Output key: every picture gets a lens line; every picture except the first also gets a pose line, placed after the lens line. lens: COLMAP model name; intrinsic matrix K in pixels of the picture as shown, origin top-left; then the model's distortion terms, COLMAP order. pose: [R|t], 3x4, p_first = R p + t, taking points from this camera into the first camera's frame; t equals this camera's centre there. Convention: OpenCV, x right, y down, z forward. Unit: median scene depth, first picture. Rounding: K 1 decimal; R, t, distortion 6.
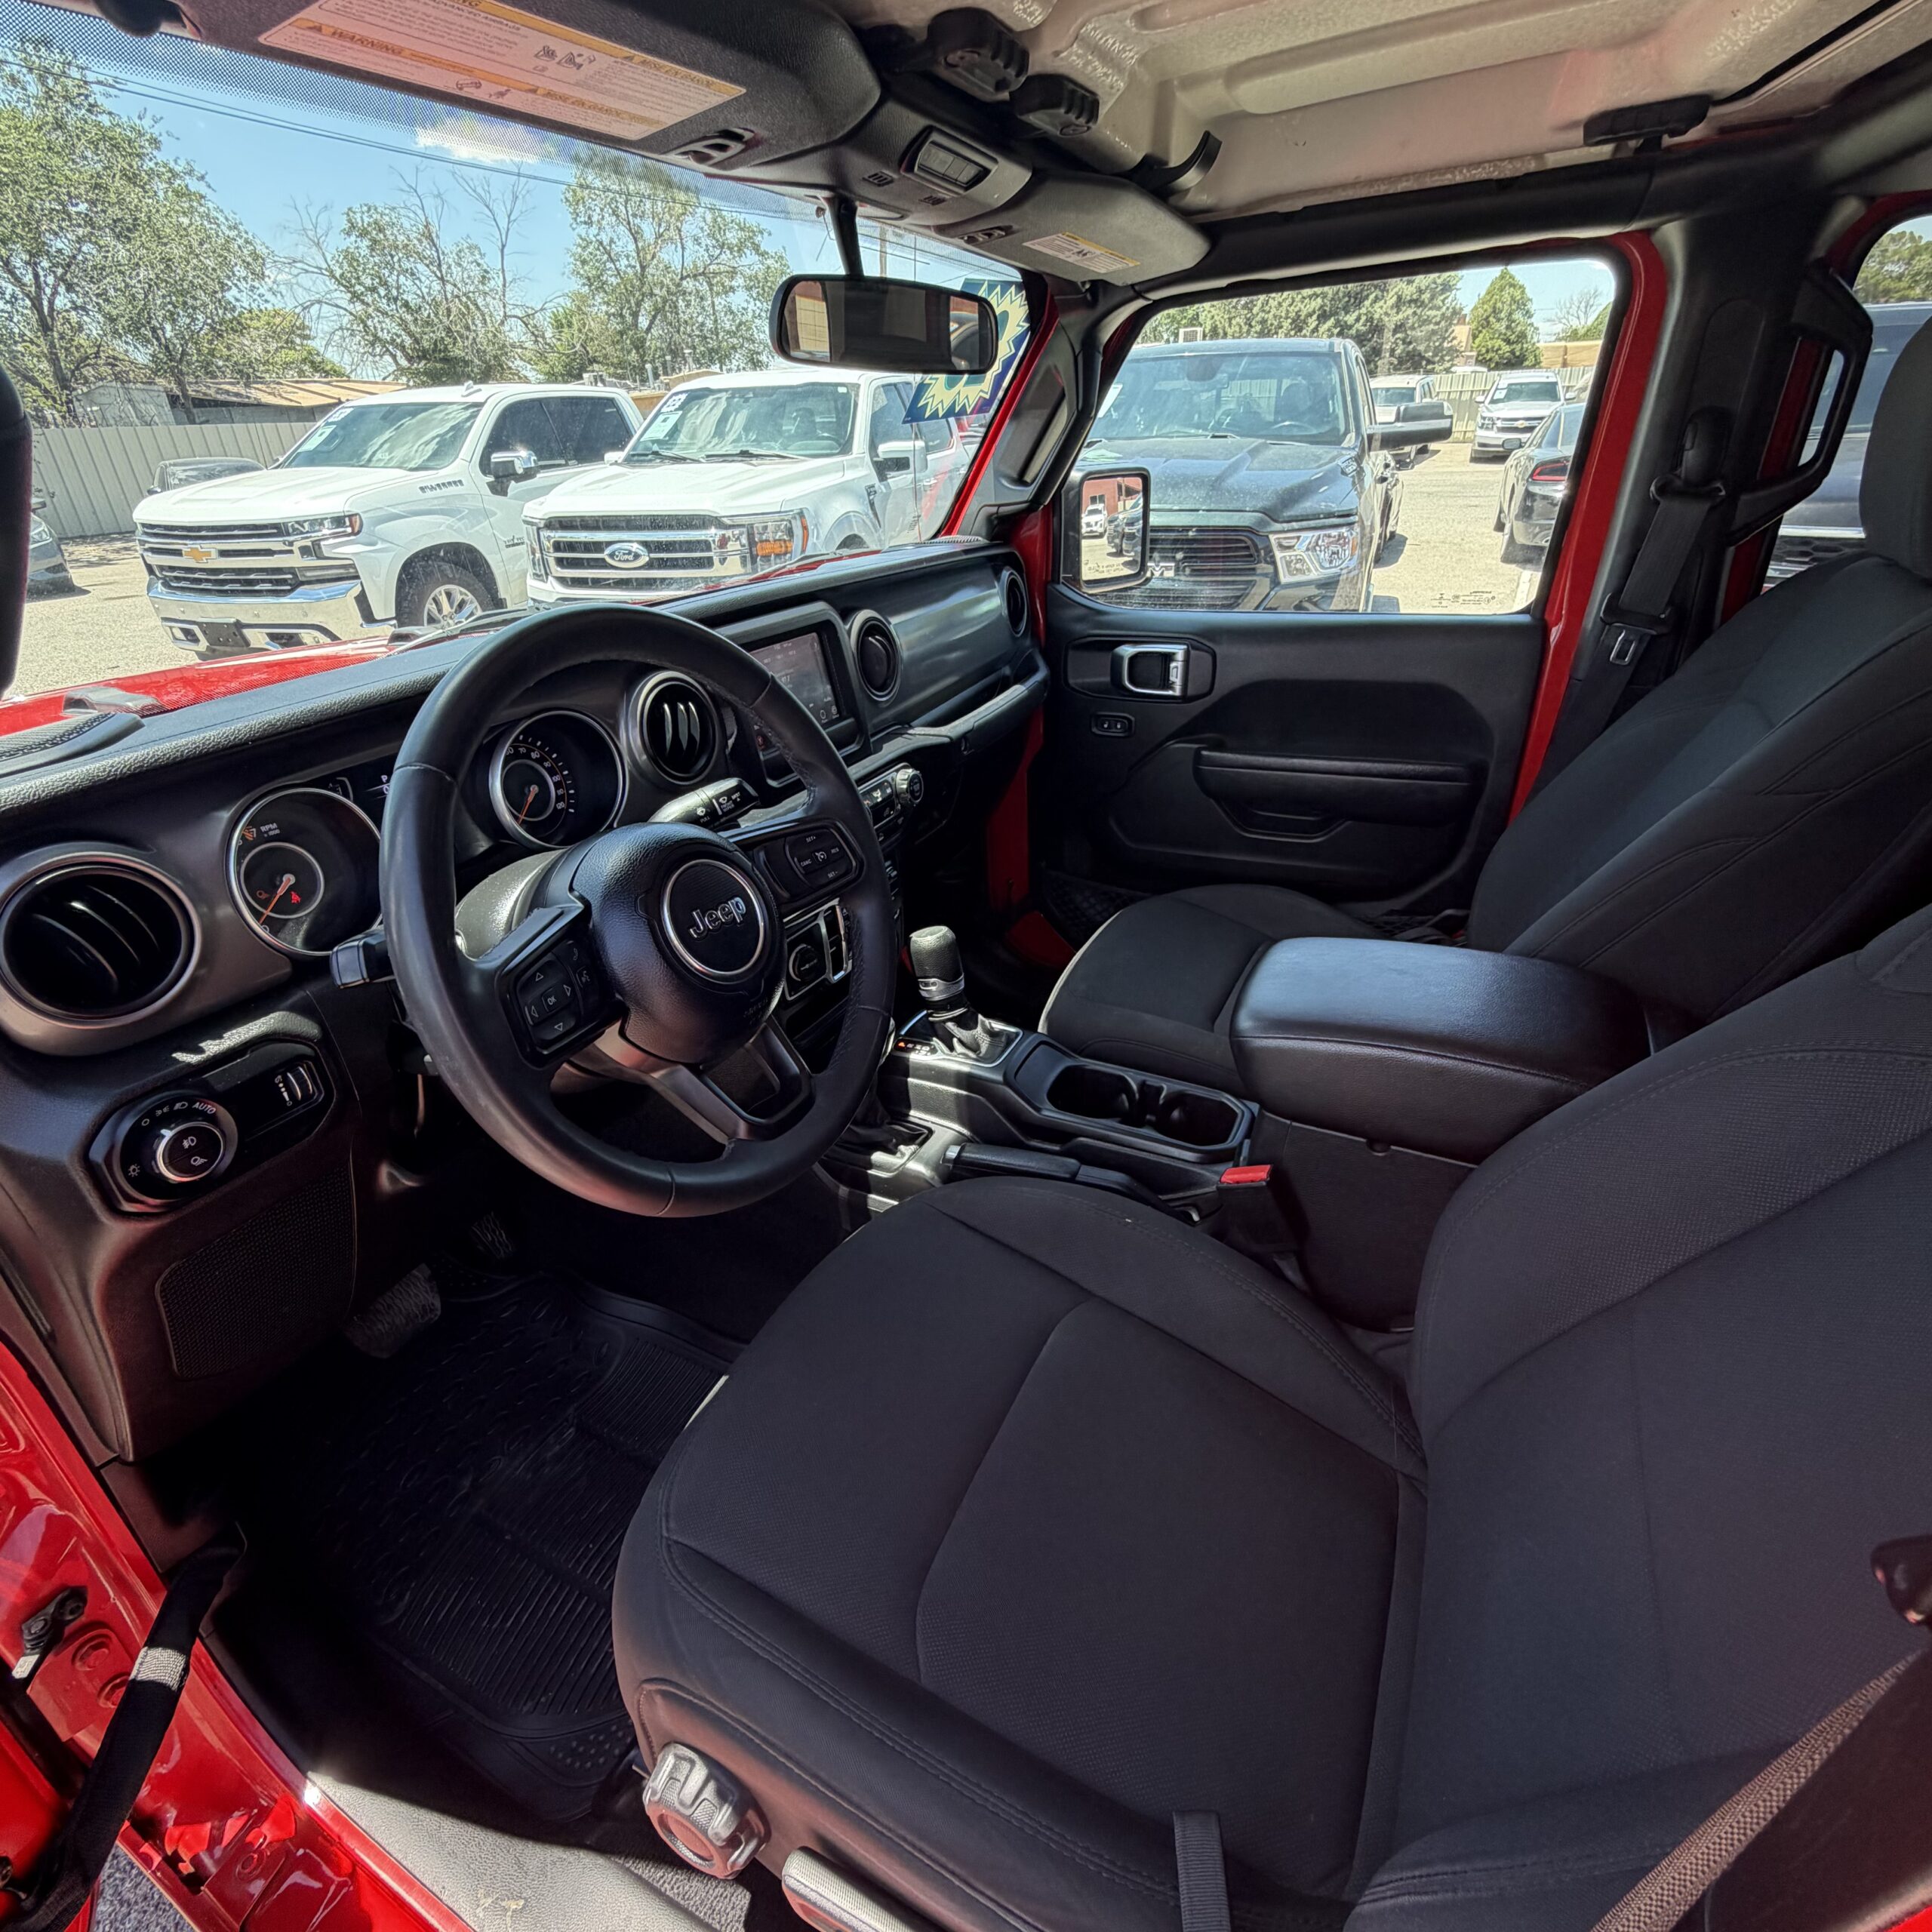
lens RADIAL K [[1034.3, 0, 959.7], [0, 1034.3, 997.9], [0, 0, 1]] dist [0.003839, 0.000648]
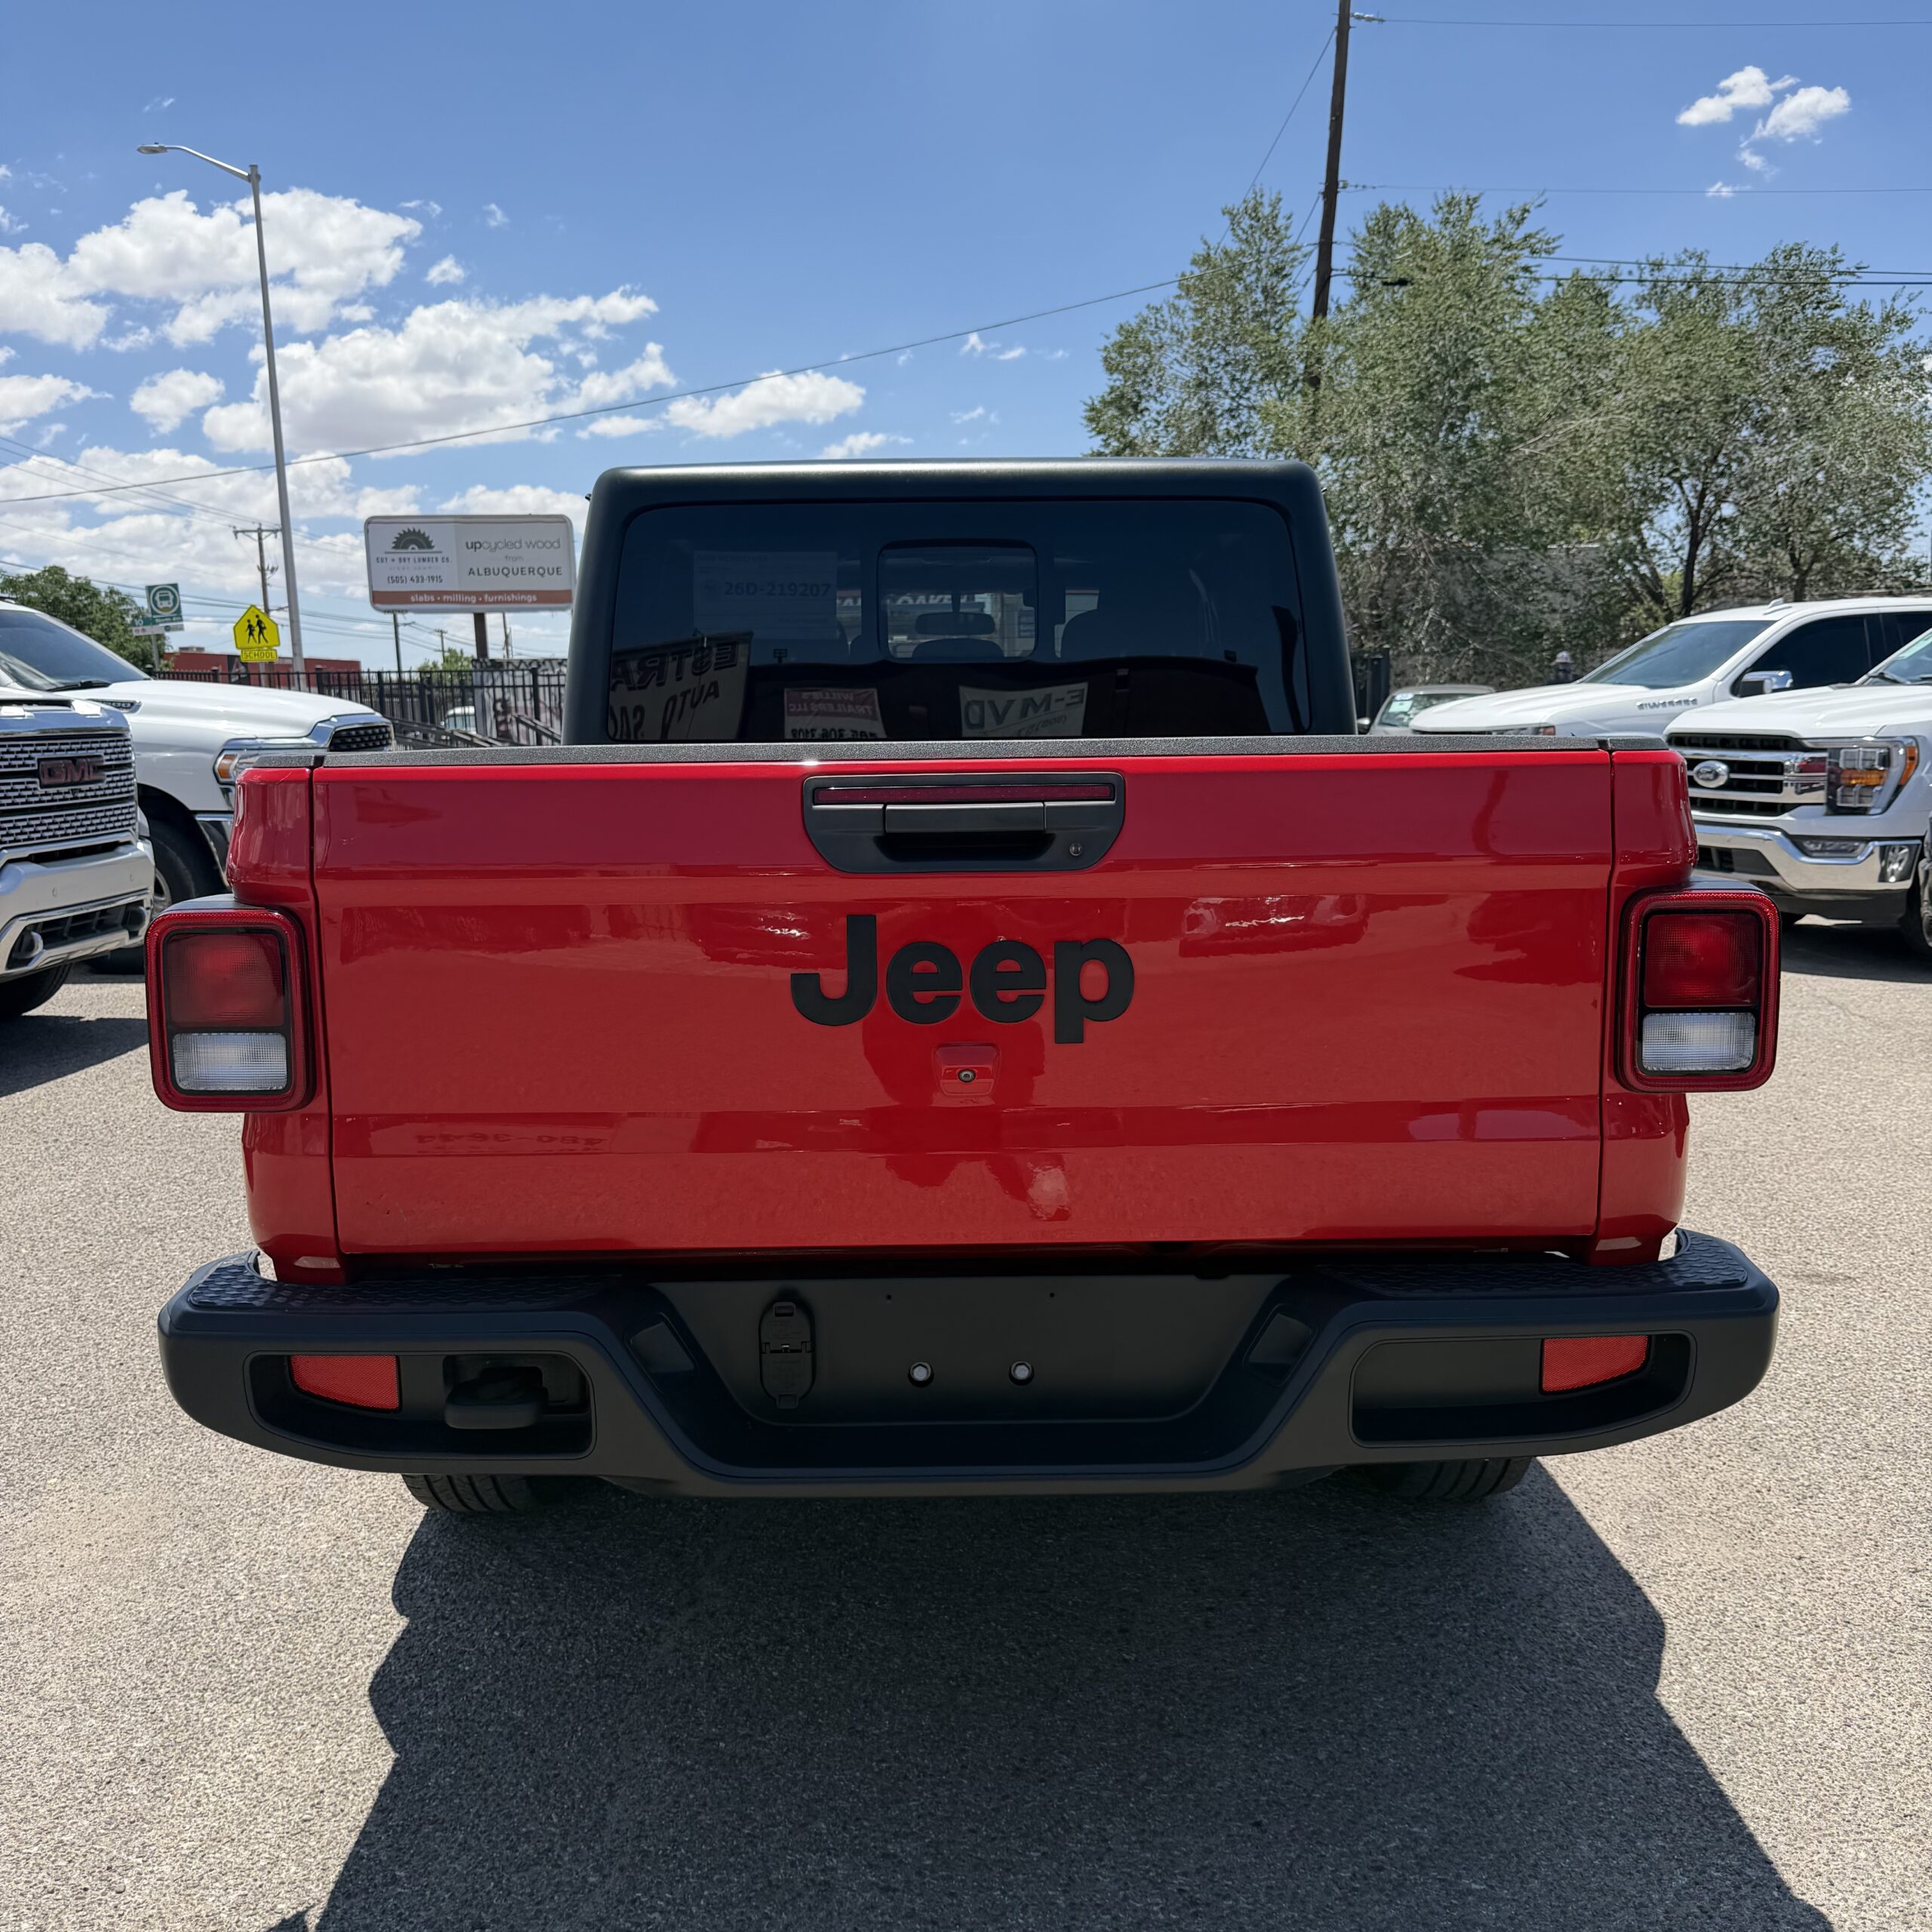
lens RADIAL K [[1904.6, 0, 966.0], [0, 1904.6, 966.0], [0, 0, 1]] dist [0.005996, 0.012920]
pose [[0.472701, 0.147378, -0.868811, 0.112715], [-0.426477, 0.901025, -0.079194, 0.016575], [0.771149, 0.407964, 0.488769, -0.030346]]
